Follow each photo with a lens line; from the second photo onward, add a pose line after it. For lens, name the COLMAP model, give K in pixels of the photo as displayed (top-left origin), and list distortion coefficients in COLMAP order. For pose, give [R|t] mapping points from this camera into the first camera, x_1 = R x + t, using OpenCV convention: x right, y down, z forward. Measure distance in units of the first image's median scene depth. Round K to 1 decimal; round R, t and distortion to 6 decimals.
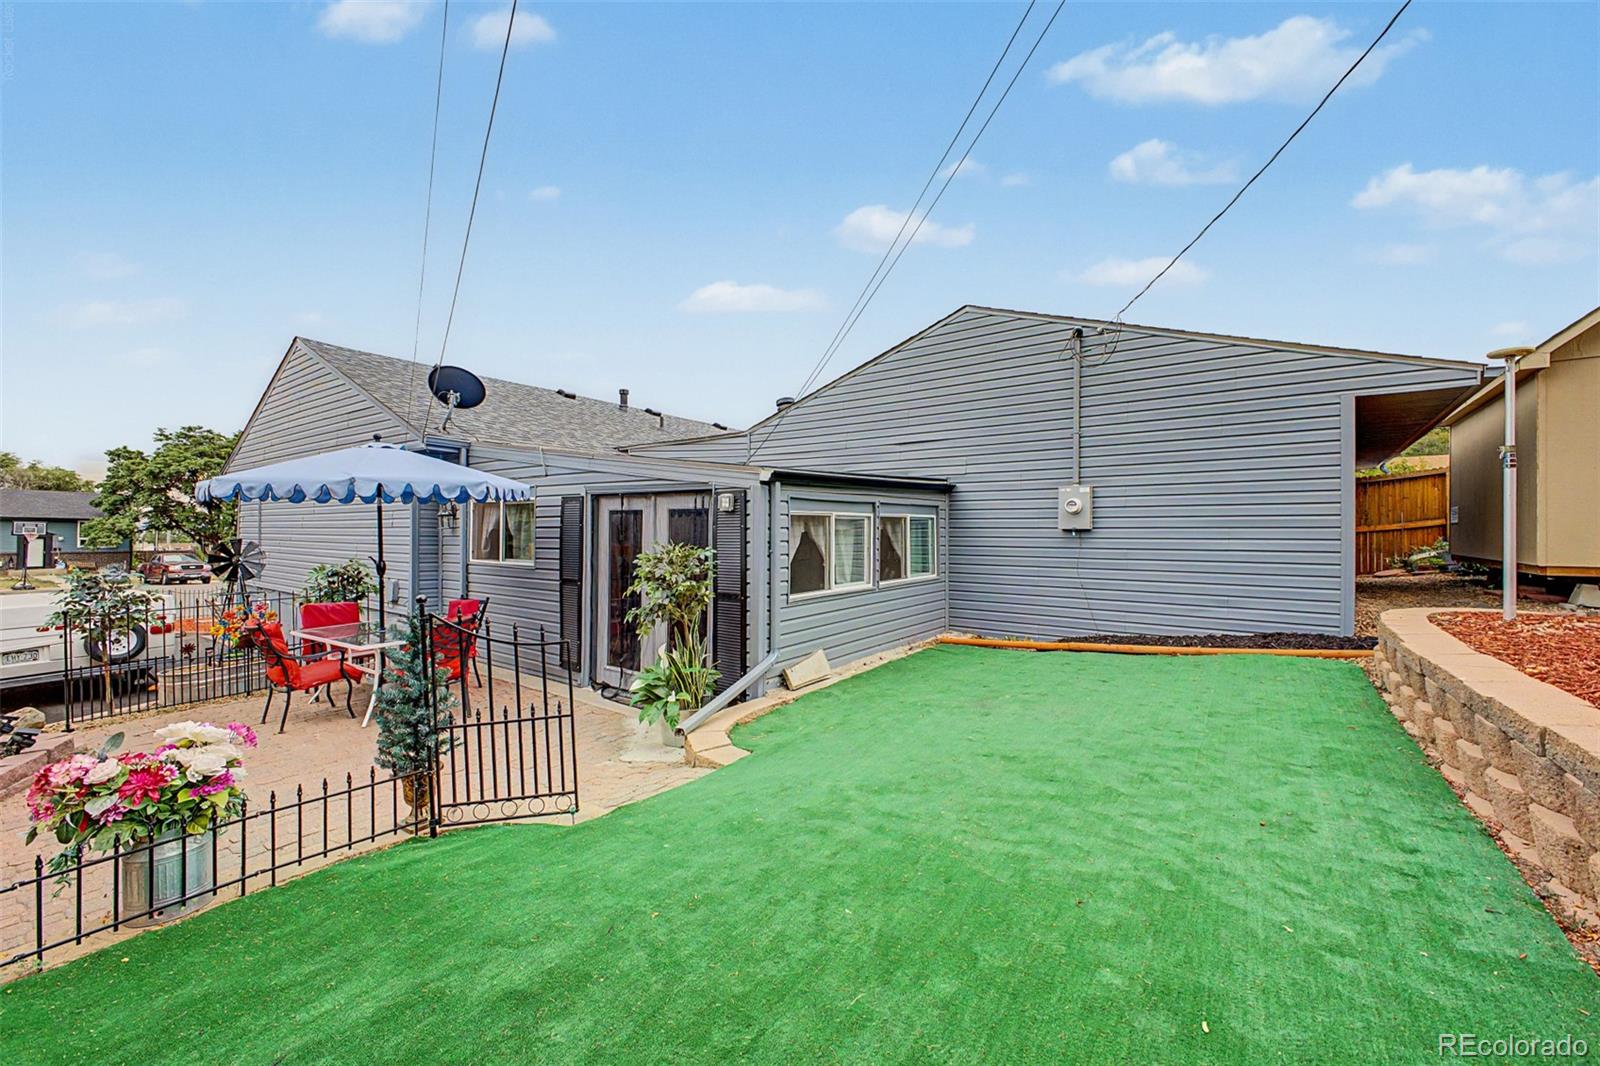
lens RADIAL K [[631.3, 0, 796.5], [0, 631.3, 533.0], [0, 0, 1]] dist [0.018976, -0.006733]
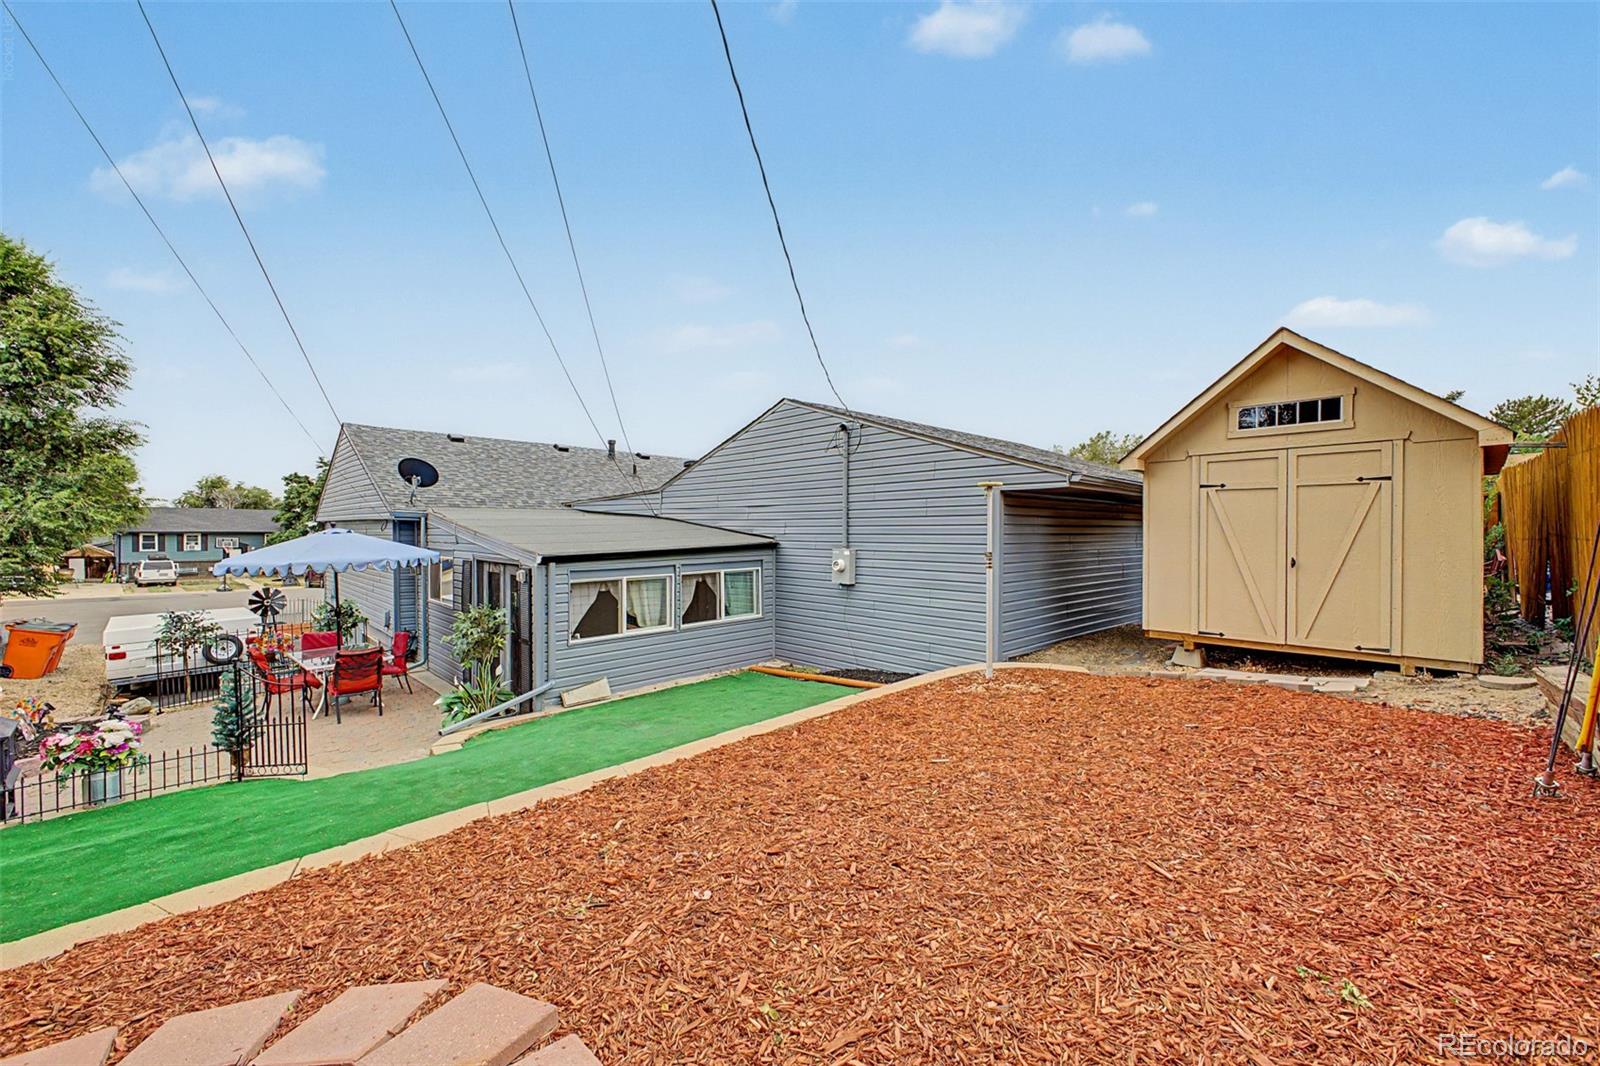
lens RADIAL K [[633.5, 0, 806.2], [0, 633.5, 544.4], [0, 0, 1]] dist [-0.001949, -0.000098]
pose [[0.987912, -0.001619, -0.155009, 0.563534], [0.004852, 0.999778, 0.020486, -0.110300], [0.154941, -0.020990, 0.987701, -0.246470]]
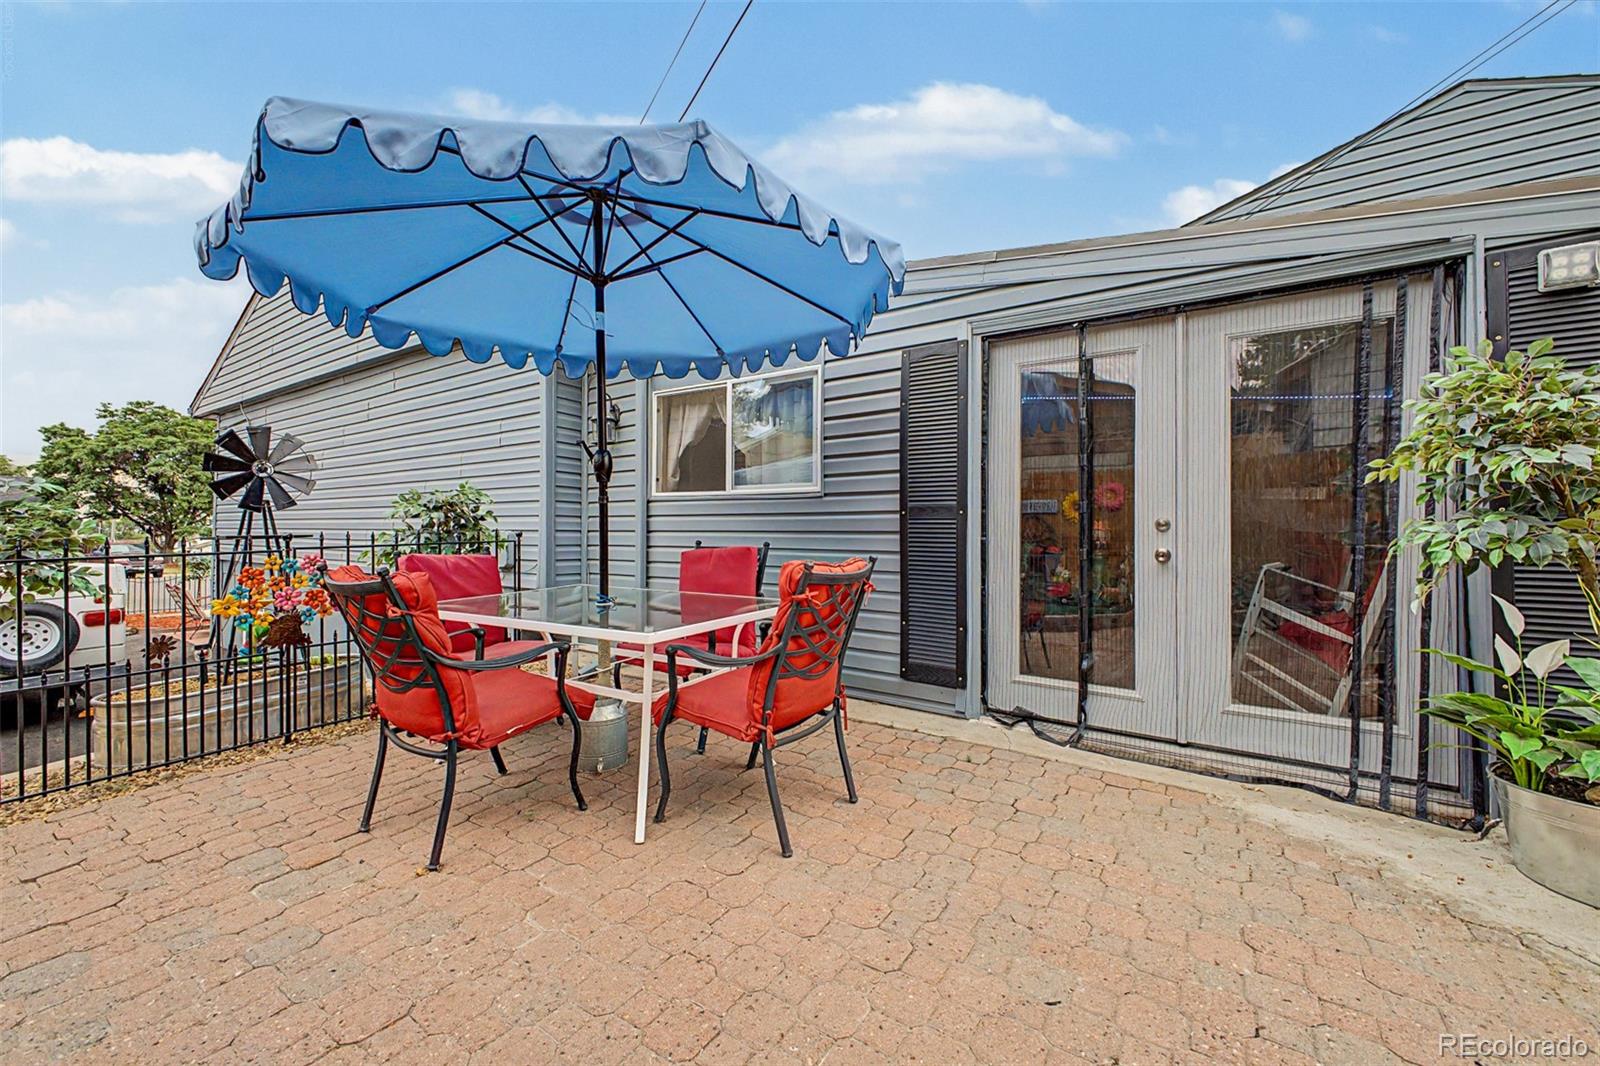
lens RADIAL K [[631.3, 0, 796.5], [0, 631.3, 533.0], [0, 0, 1]] dist [0.018976, -0.006733]
pose [[0.999128, 0.000491, 0.041760, -0.456313], [-0.000500, 1.000000, 0.000209, 0.087786], [-0.041760, -0.000230, 0.999128, 0.461497]]
